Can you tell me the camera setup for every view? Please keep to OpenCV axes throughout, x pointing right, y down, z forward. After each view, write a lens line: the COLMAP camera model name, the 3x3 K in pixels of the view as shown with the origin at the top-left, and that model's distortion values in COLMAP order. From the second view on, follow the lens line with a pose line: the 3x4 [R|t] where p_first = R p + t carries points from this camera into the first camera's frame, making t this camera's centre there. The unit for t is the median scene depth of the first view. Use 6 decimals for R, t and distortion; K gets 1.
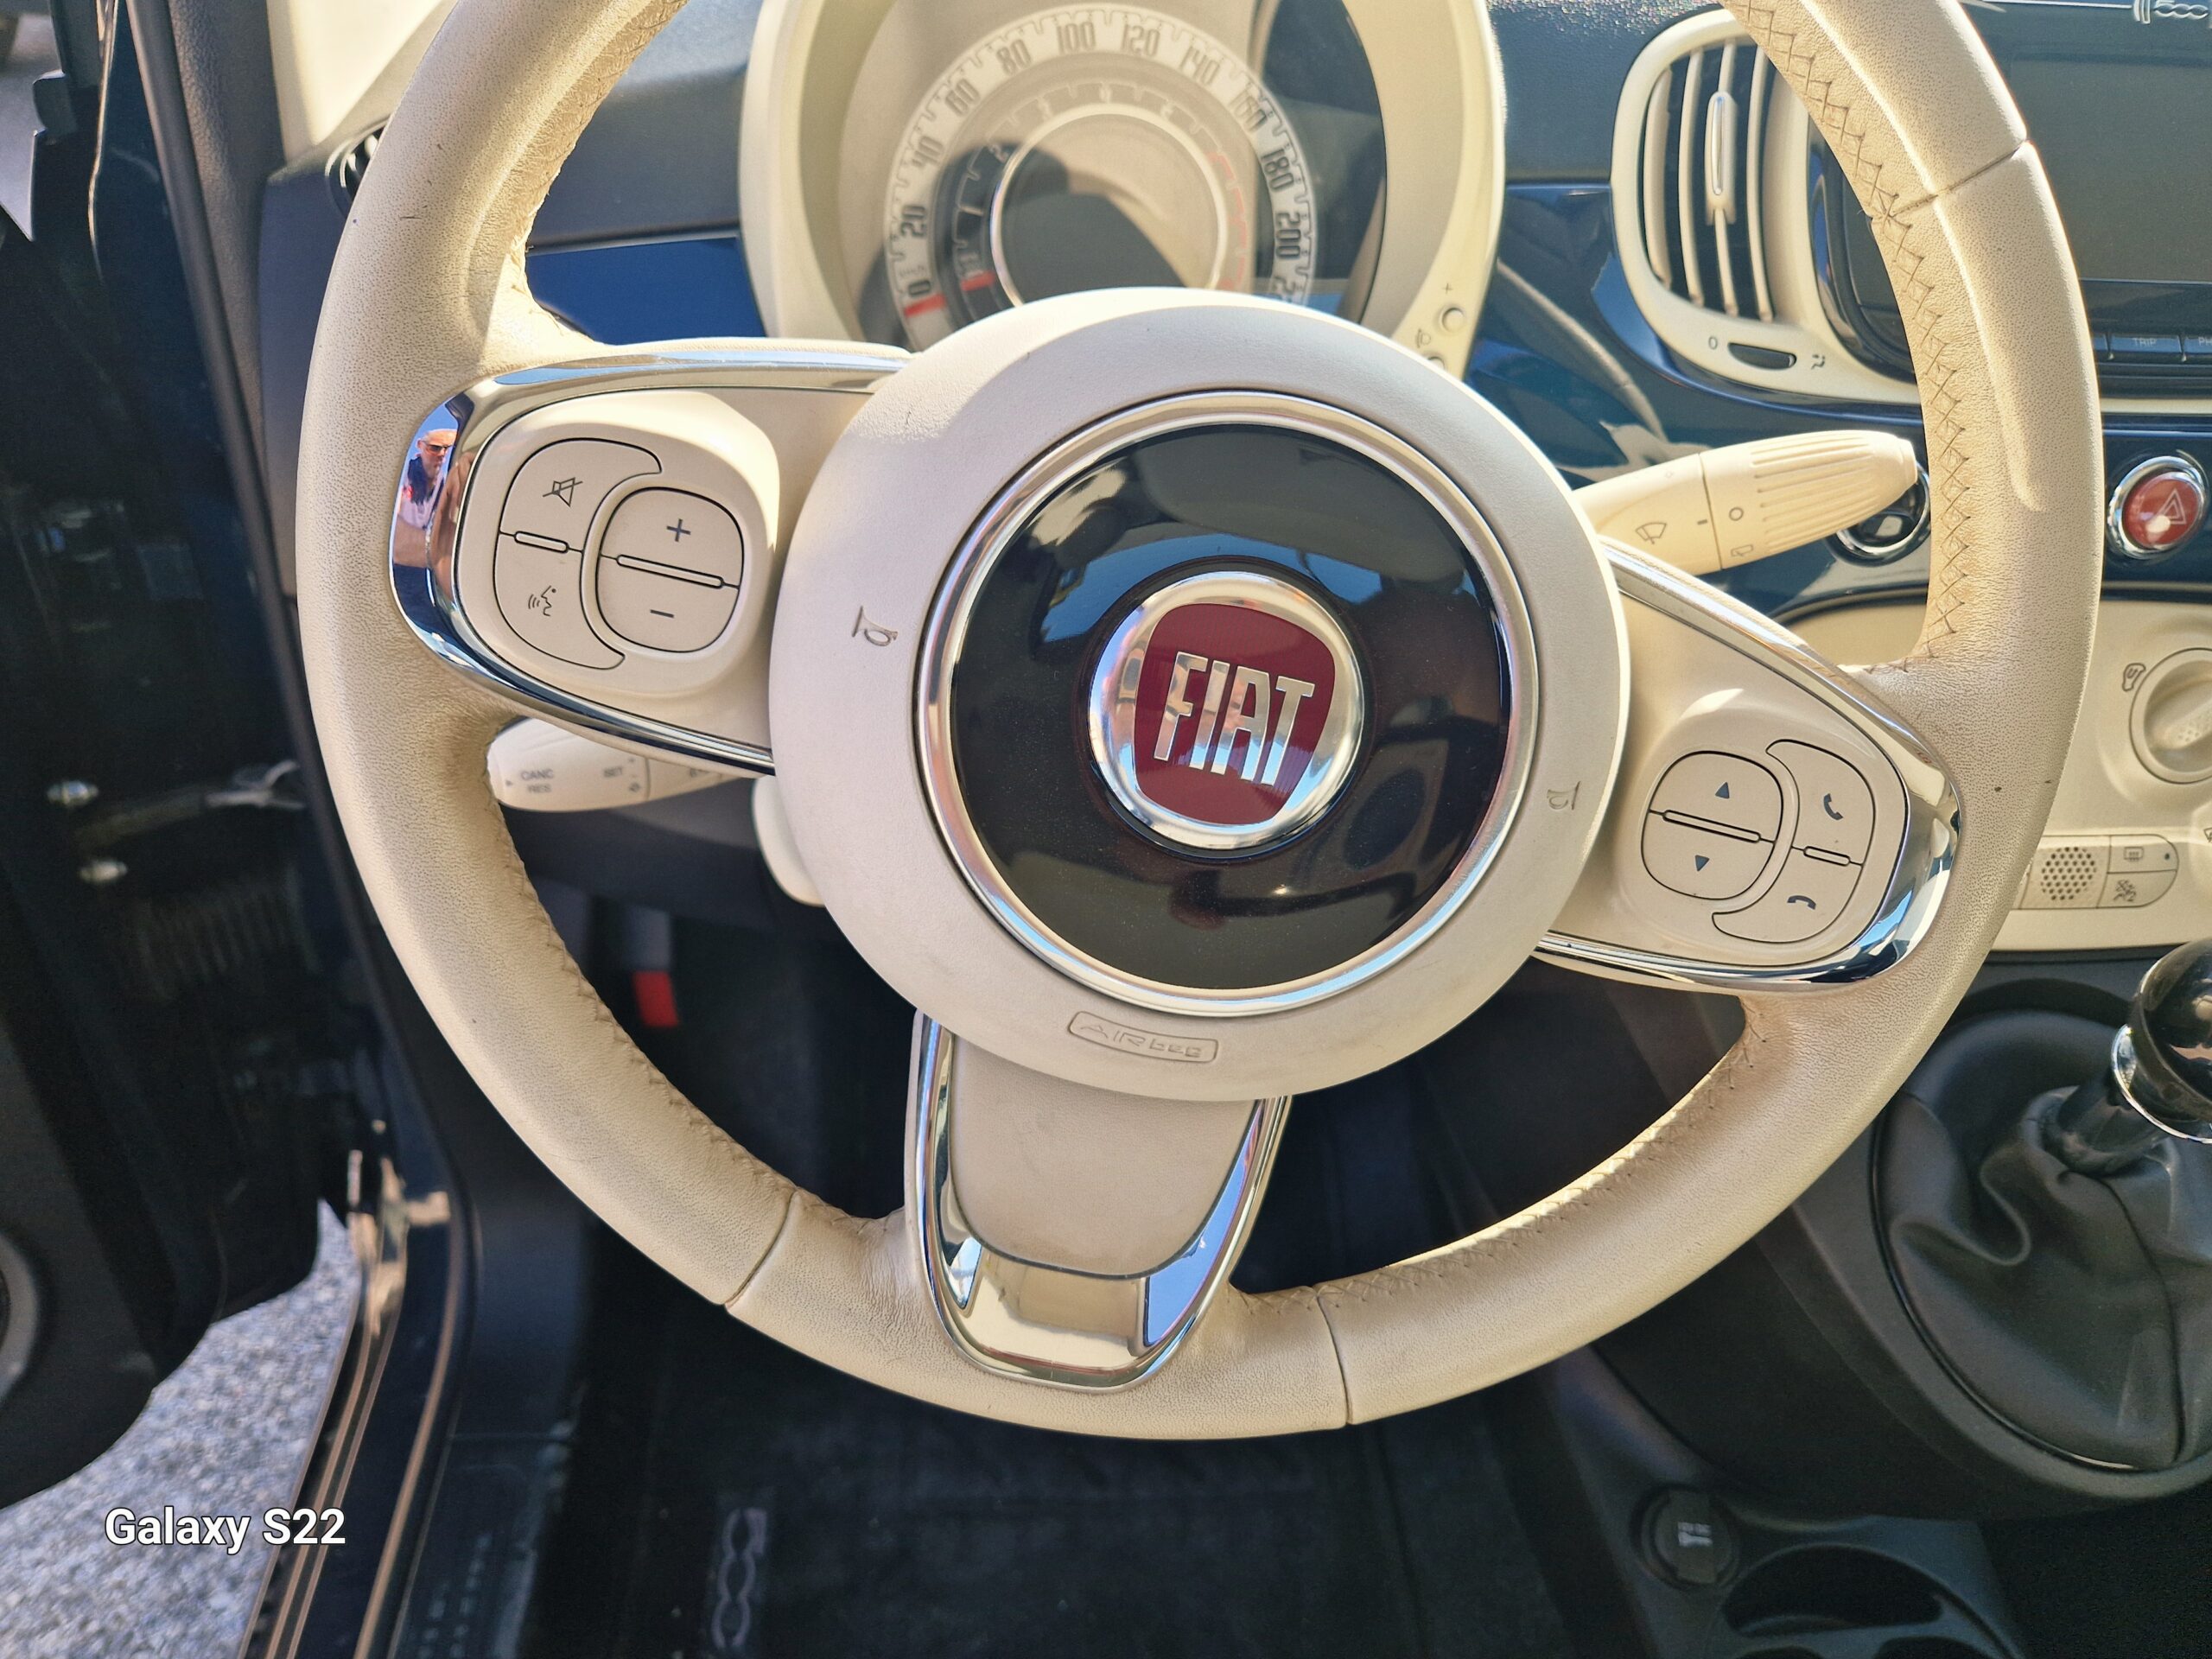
lens RADIAL K [[1484.0, 0, 1161.0], [0, 1484.0, 821.1], [0, 0, 1]] dist [0.031937, -0.046277]
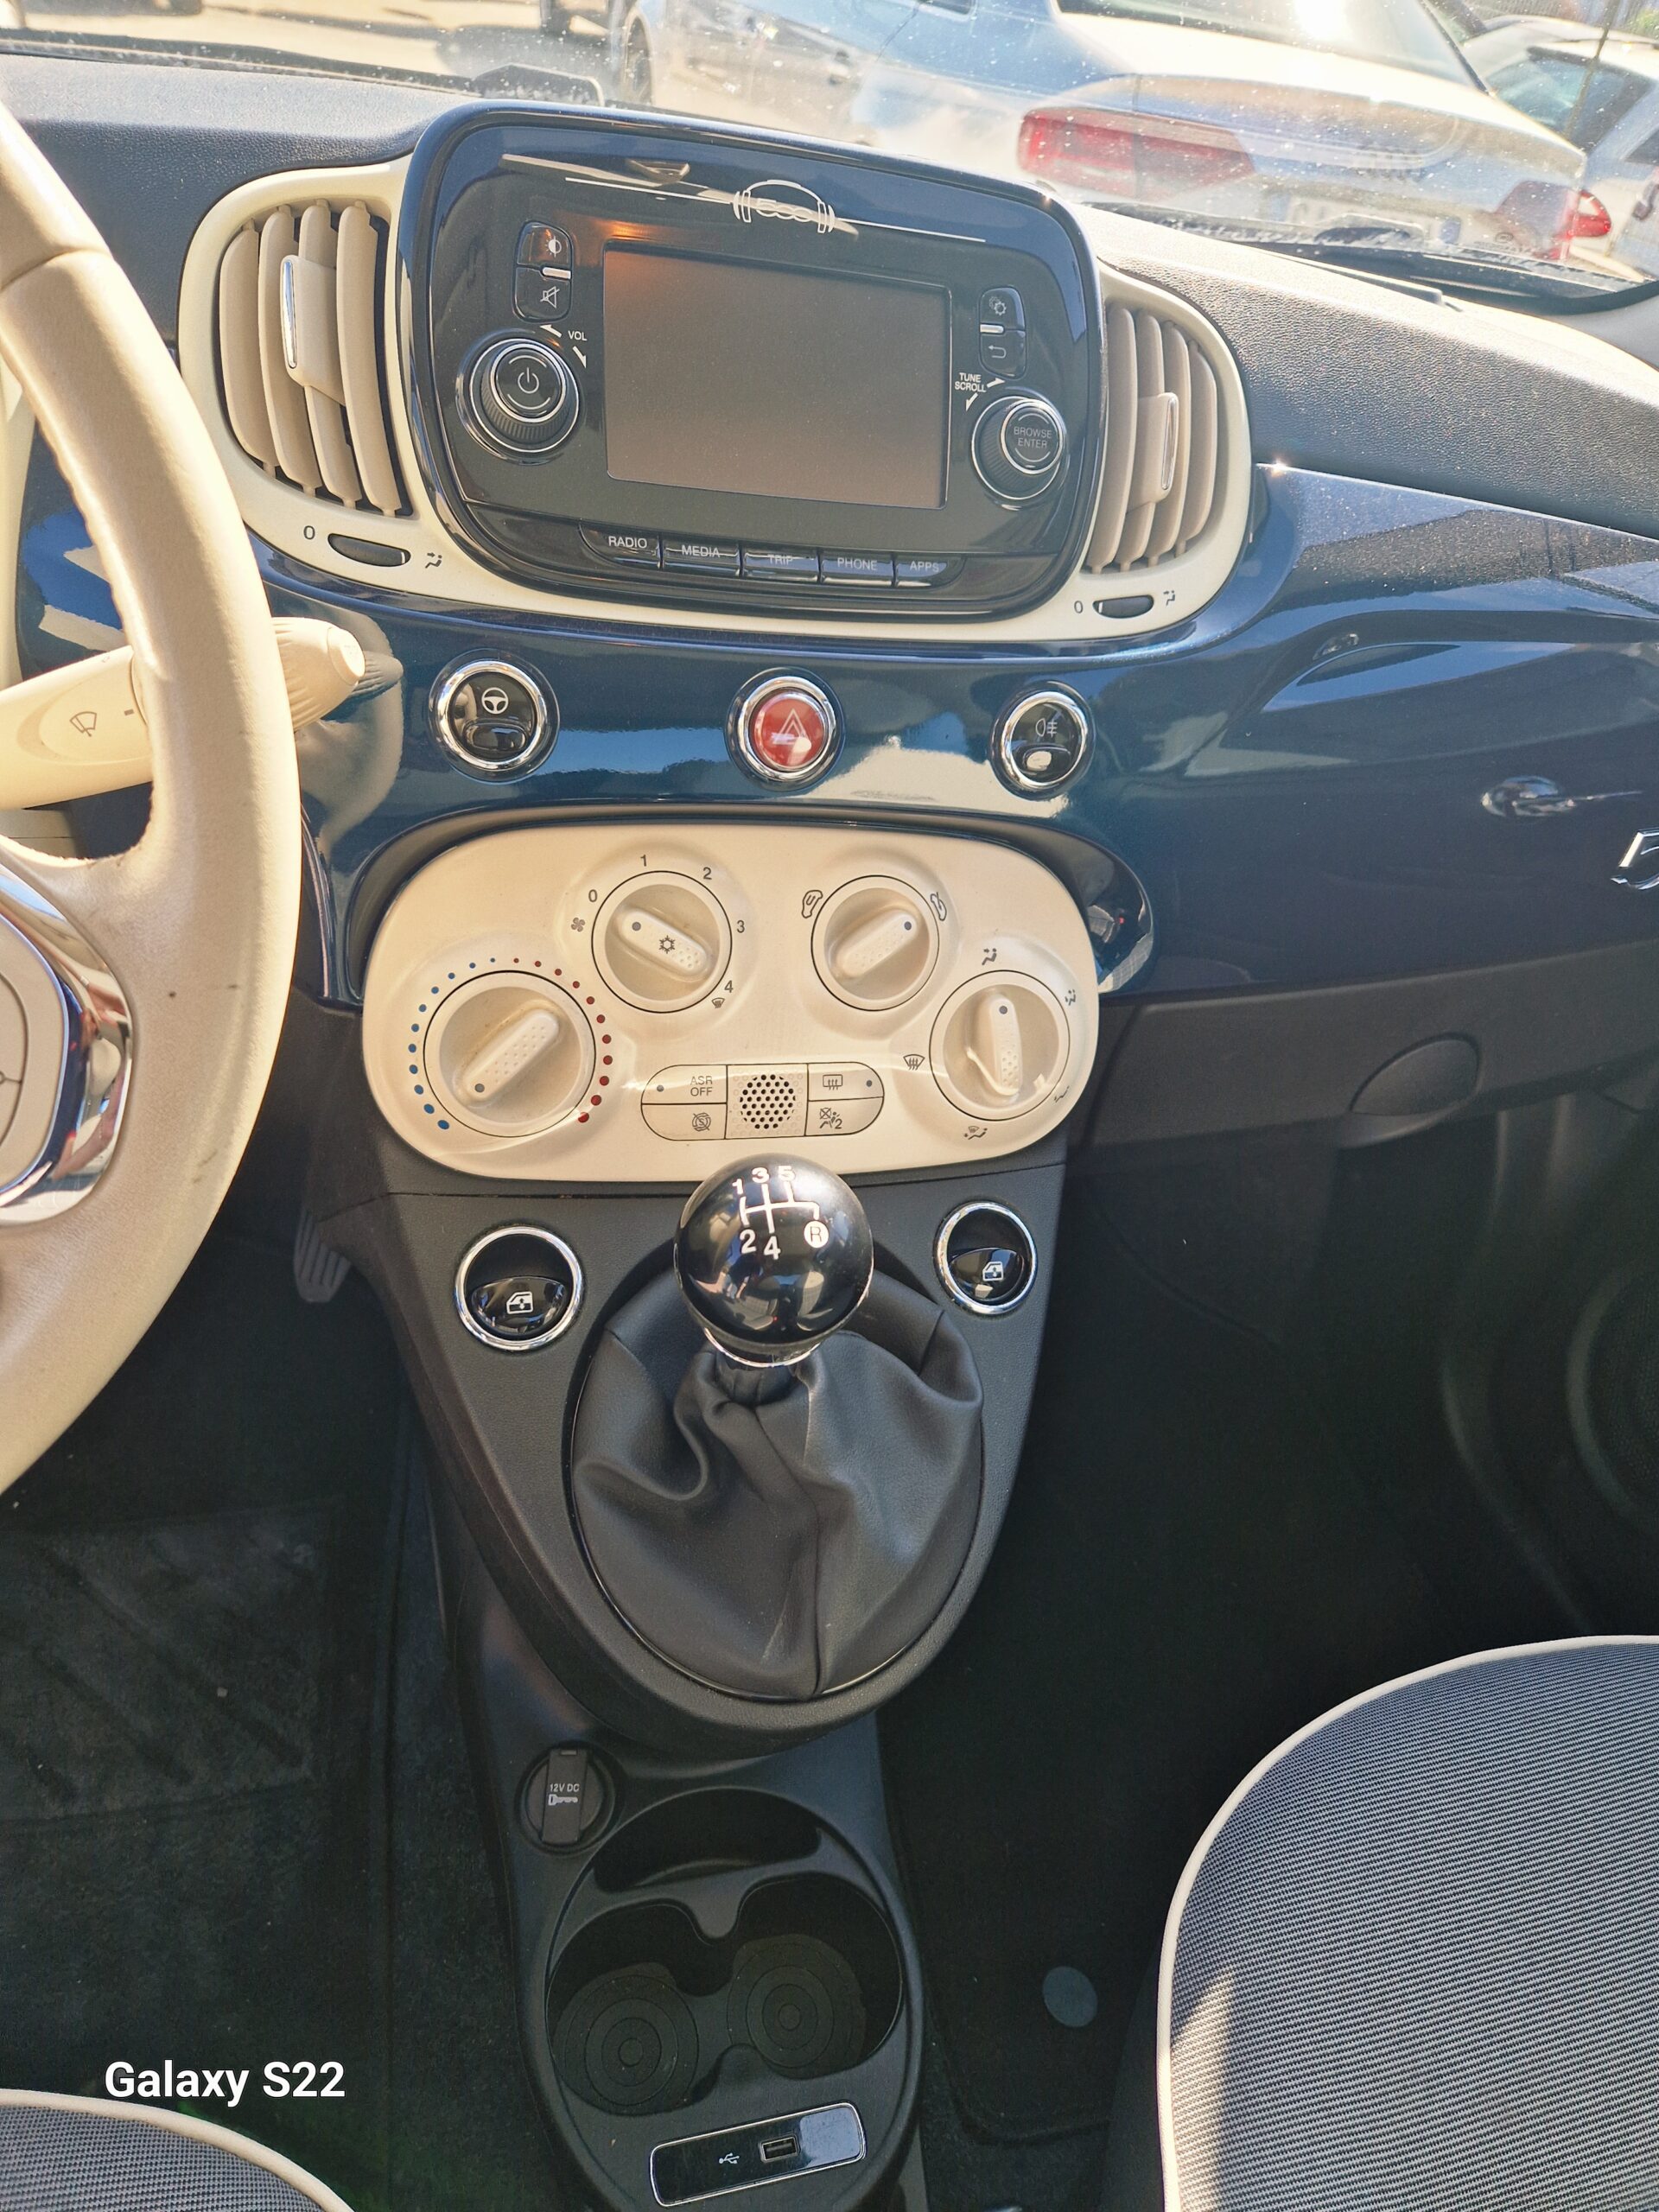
lens RADIAL K [[1493.5, 0, 829.5], [0, 1493.5, 1106.0], [0, 0, 1]] dist [0.073731, -0.079740]
pose [[0.982124, -0.020305, 0.187137, 0.478666], [0.016634, 0.999638, 0.021166, 0.018065], [-0.187499, -0.017675, 0.982106, 0.013573]]
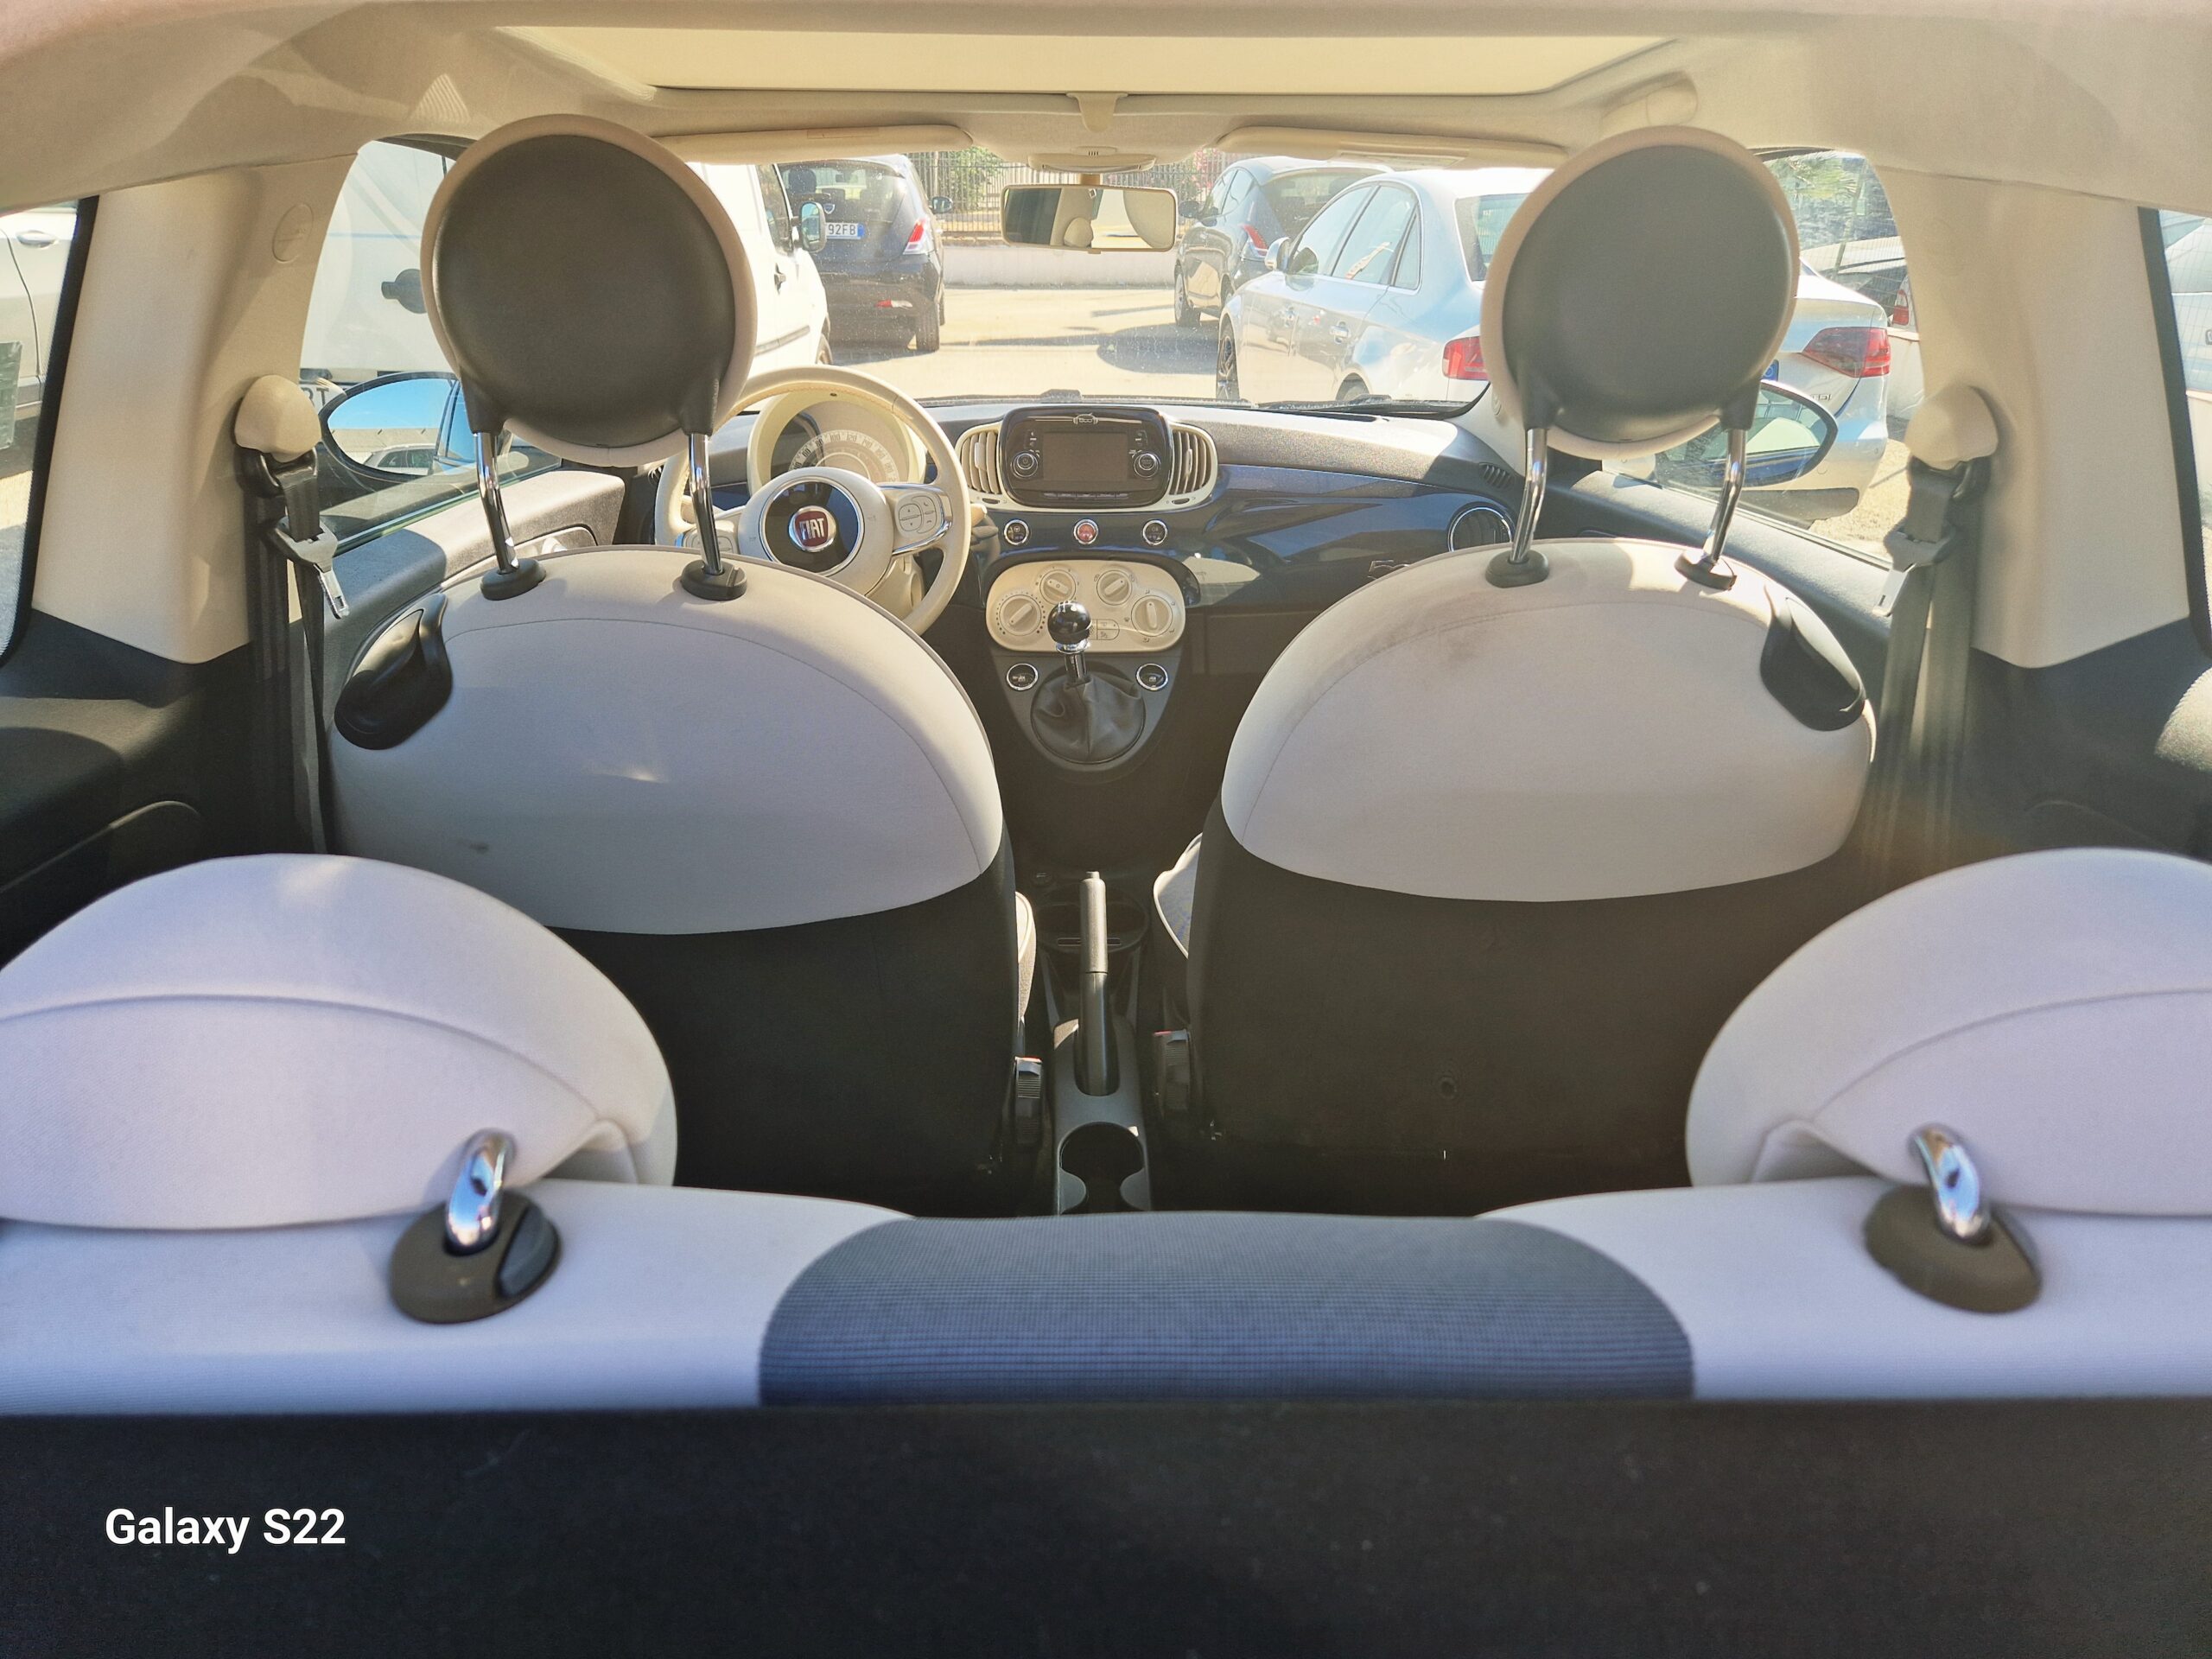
lens RADIAL K [[1472.3, 0, 1106.5], [0, 1472.3, 867.6], [0, 0, 1]] dist [0.005865, -0.000061]
pose [[0.997977, -0.022321, -0.059529, 0.891712], [0.008063, 0.973215, -0.229755, 1.514680], [0.063063, 0.228810, 0.971426, -2.534845]]
